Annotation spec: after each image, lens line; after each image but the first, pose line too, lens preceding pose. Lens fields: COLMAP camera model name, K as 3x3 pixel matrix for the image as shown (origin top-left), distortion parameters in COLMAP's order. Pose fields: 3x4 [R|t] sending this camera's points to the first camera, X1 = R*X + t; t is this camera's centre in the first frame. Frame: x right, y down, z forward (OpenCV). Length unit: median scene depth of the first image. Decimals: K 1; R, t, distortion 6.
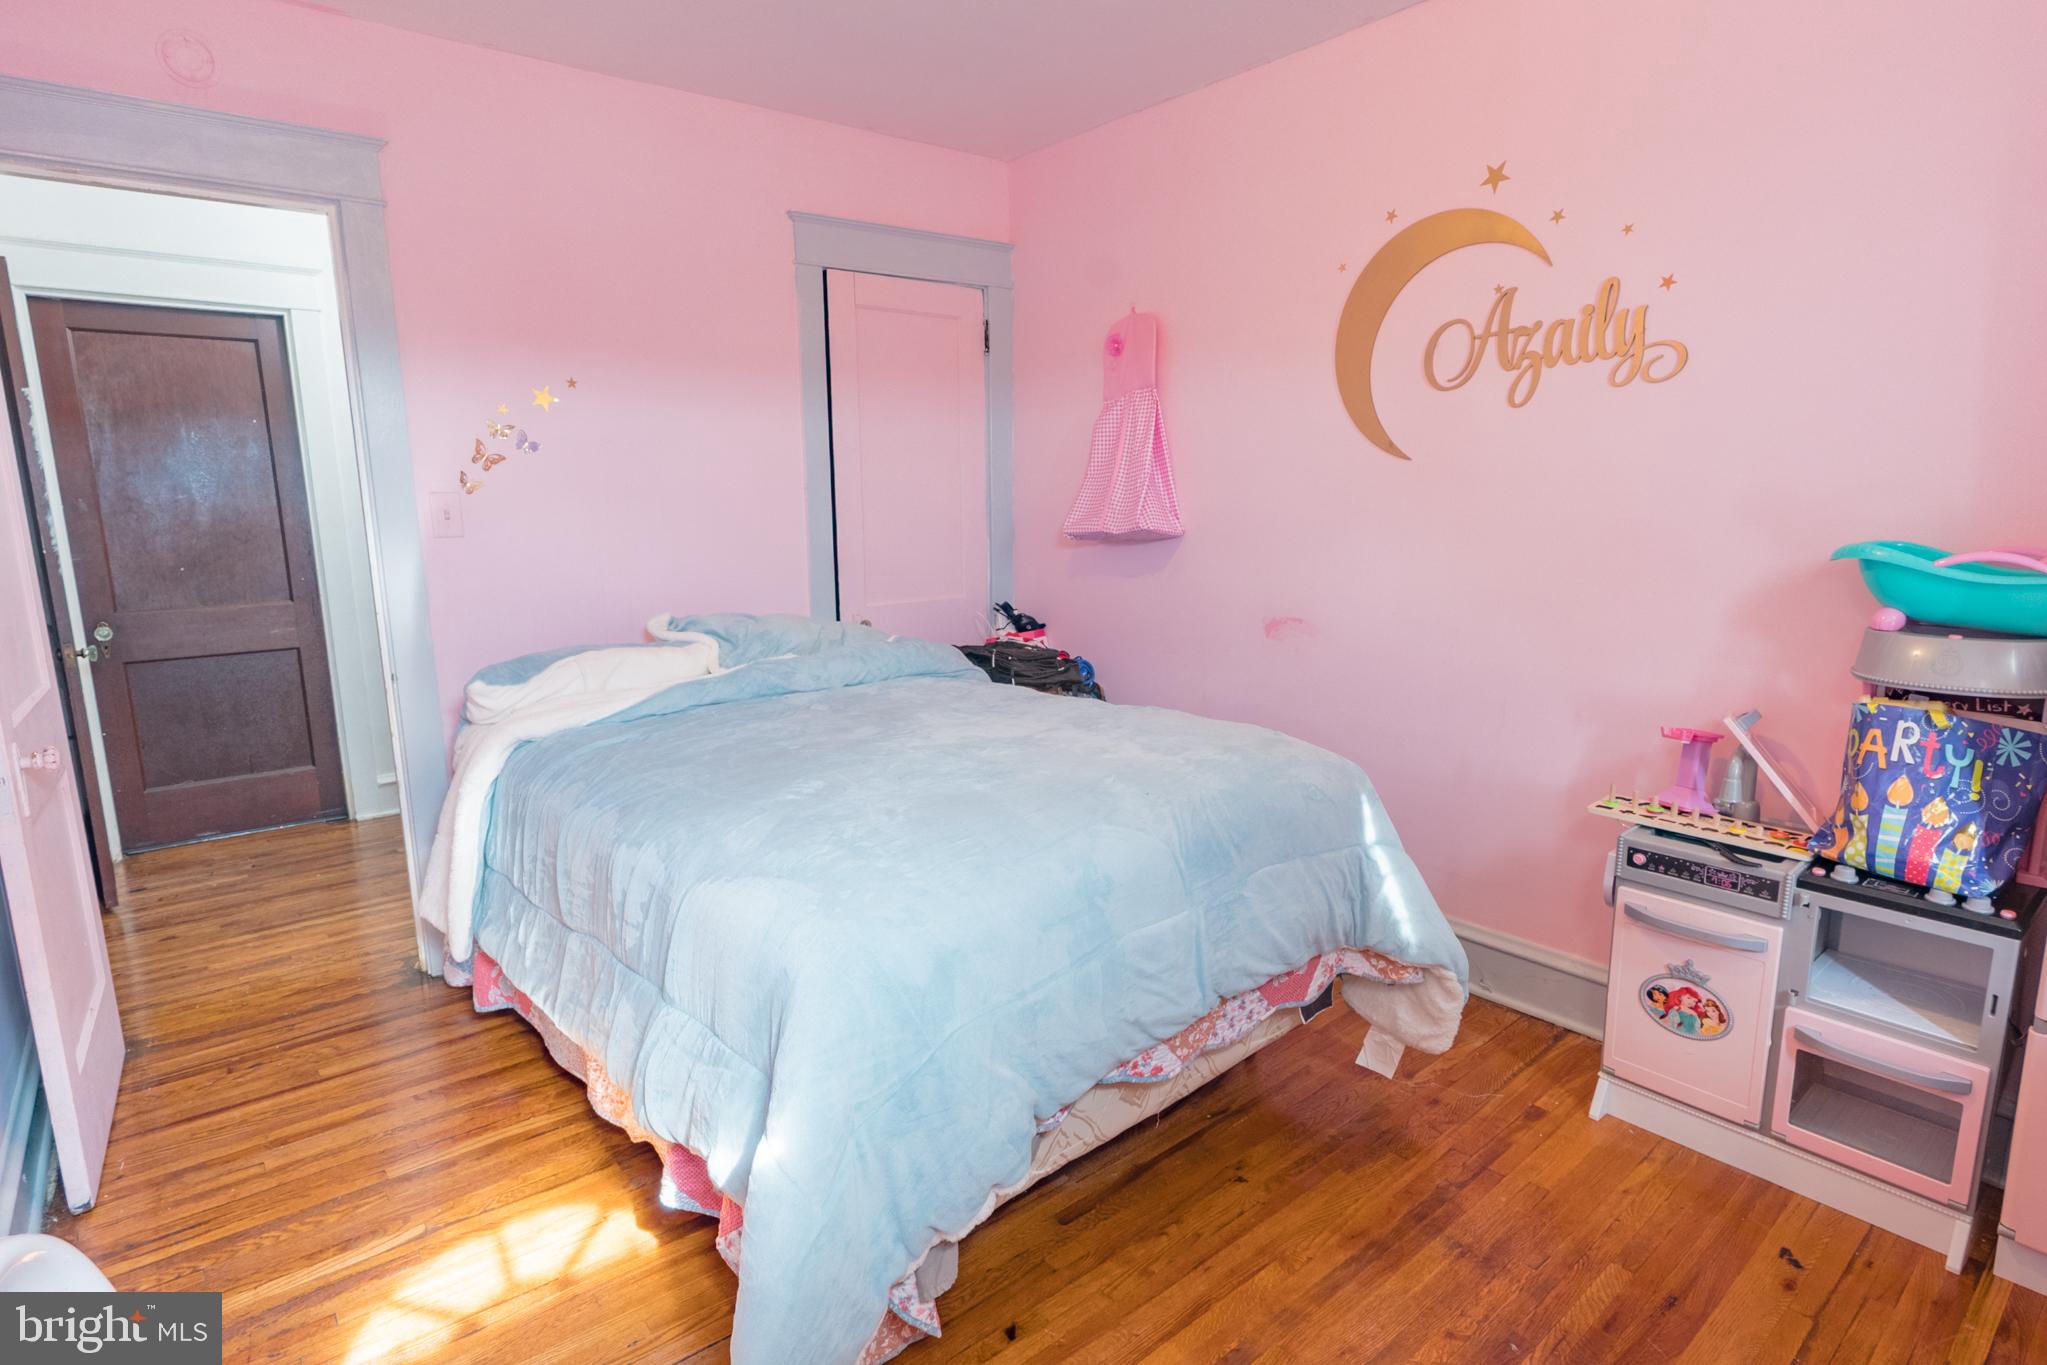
lens RADIAL K [[1040.7, 0, 1030.9], [0, 1040.7, 681.9], [0, 0, 1]] dist [-0.014286, 0.001273]
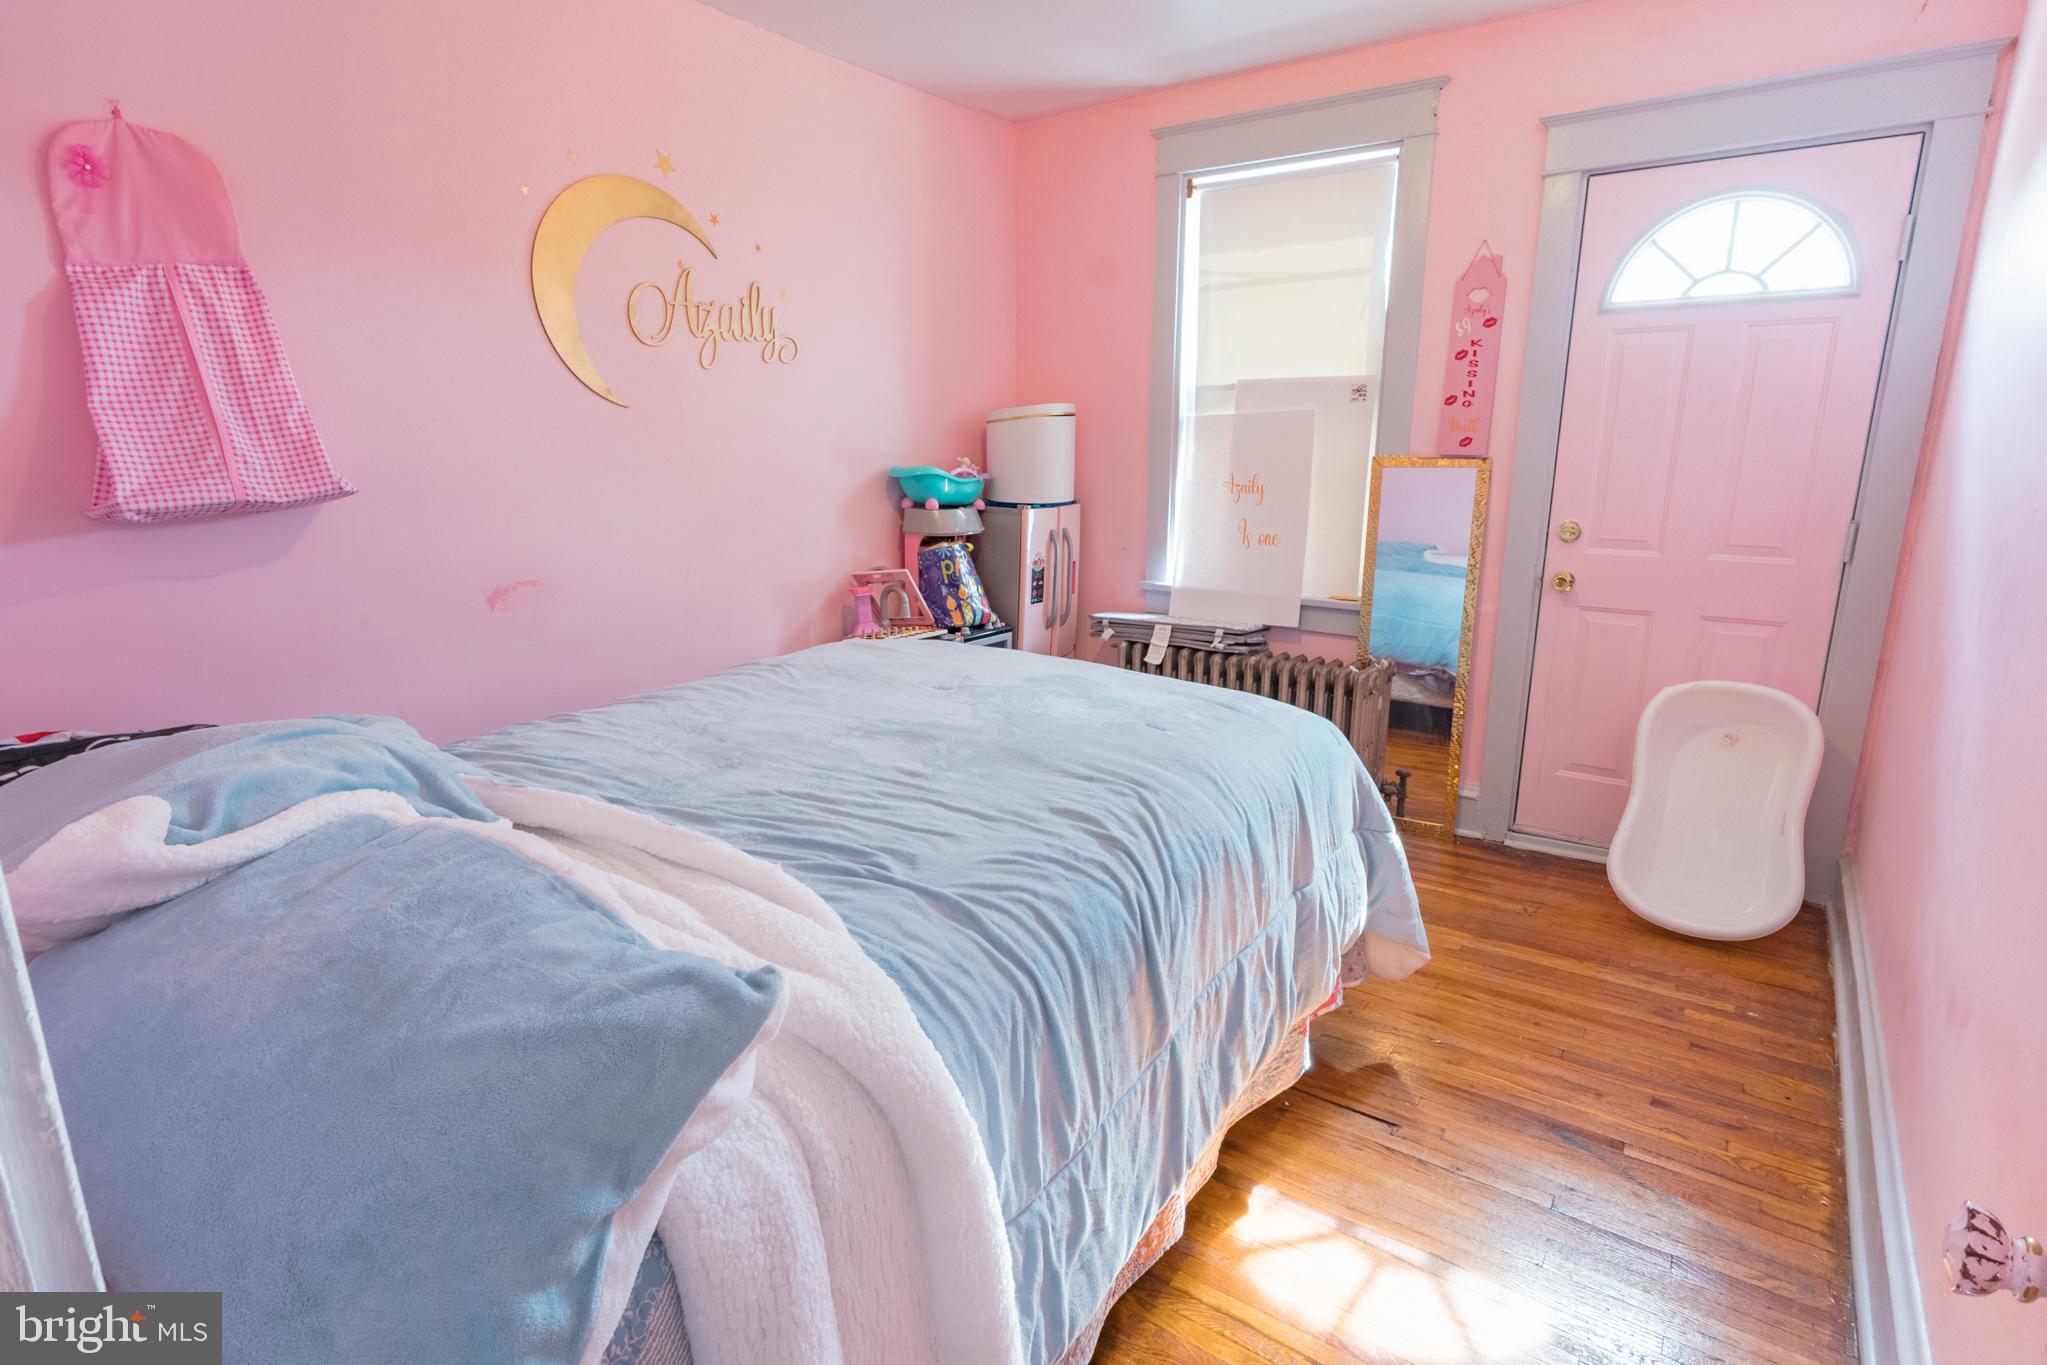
lens RADIAL K [[1040.7, 0, 1030.9], [0, 1040.7, 681.9], [0, 0, 1]] dist [-0.014286, 0.001273]
pose [[-0.265831, -0.199993, 0.943046, -1.108880], [0.180516, 0.950614, 0.252482, -0.197315], [-0.946968, 0.237353, -0.216601, 1.272261]]
